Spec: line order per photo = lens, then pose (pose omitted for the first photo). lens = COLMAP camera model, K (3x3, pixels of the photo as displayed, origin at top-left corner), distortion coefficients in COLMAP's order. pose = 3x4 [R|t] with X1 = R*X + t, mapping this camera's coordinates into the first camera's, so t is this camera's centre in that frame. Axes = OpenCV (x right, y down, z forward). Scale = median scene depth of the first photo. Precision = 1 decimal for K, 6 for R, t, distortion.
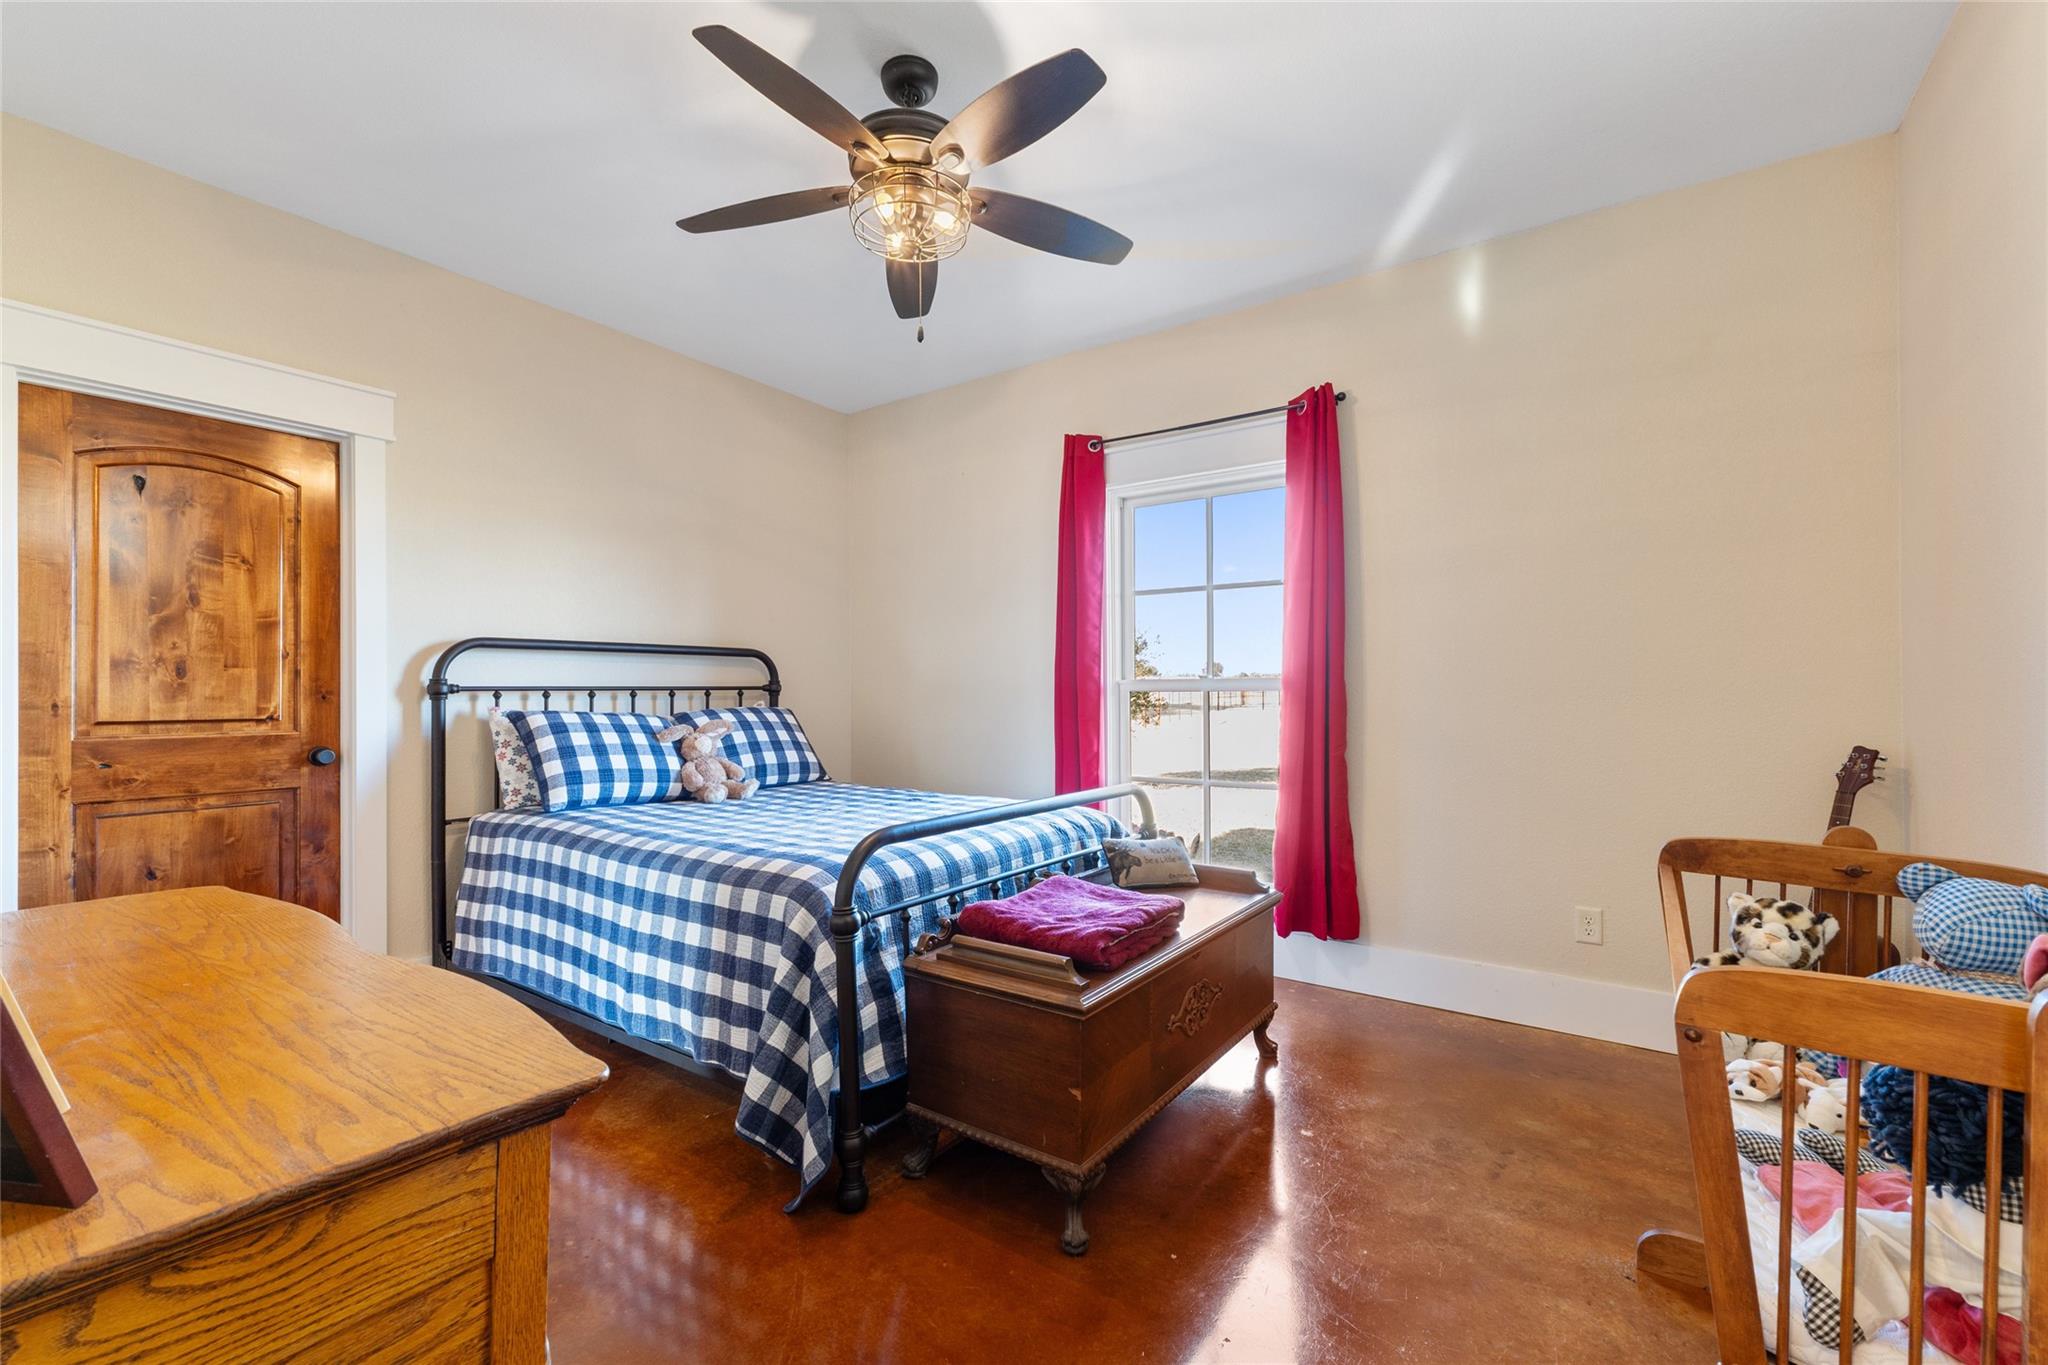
lens RADIAL K [[866.9, 0, 1024.1], [0, 866.9, 689.4], [0, 0, 1]] dist [0.002925, -0.000465]
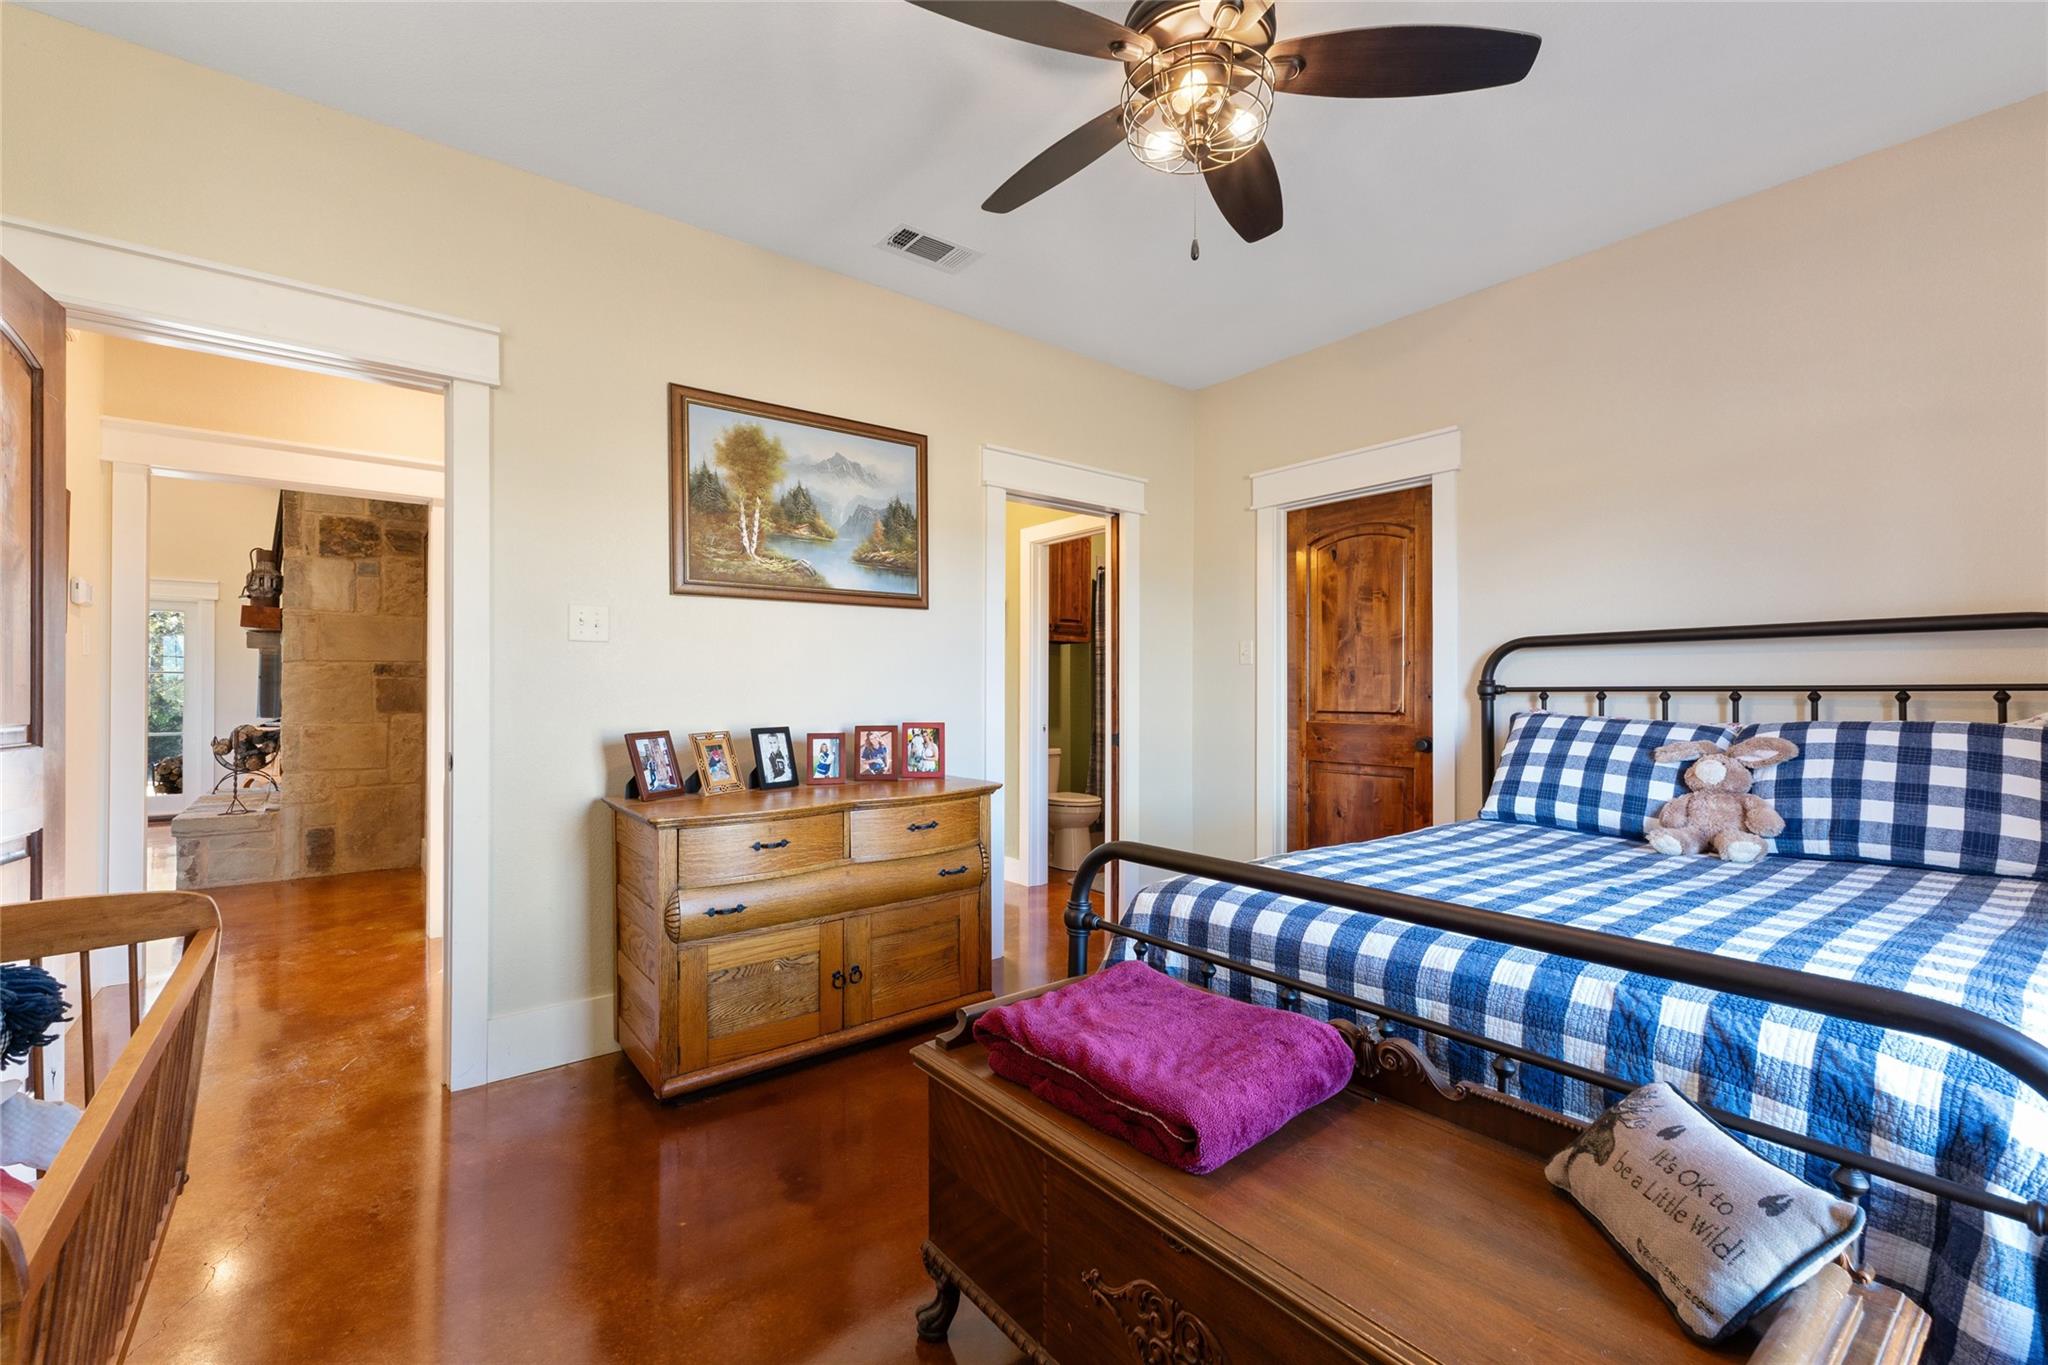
lens RADIAL K [[866.9, 0, 1023.5], [0, 866.9, 688.0], [0, 0, 1]] dist [0.002925, -0.000465]
pose [[-0.285415, -0.002698, -0.958400, 0.545053], [-0.000650, 0.999996, -0.002621, 0.000541], [0.958404, -0.000125, -0.285416, 0.838388]]
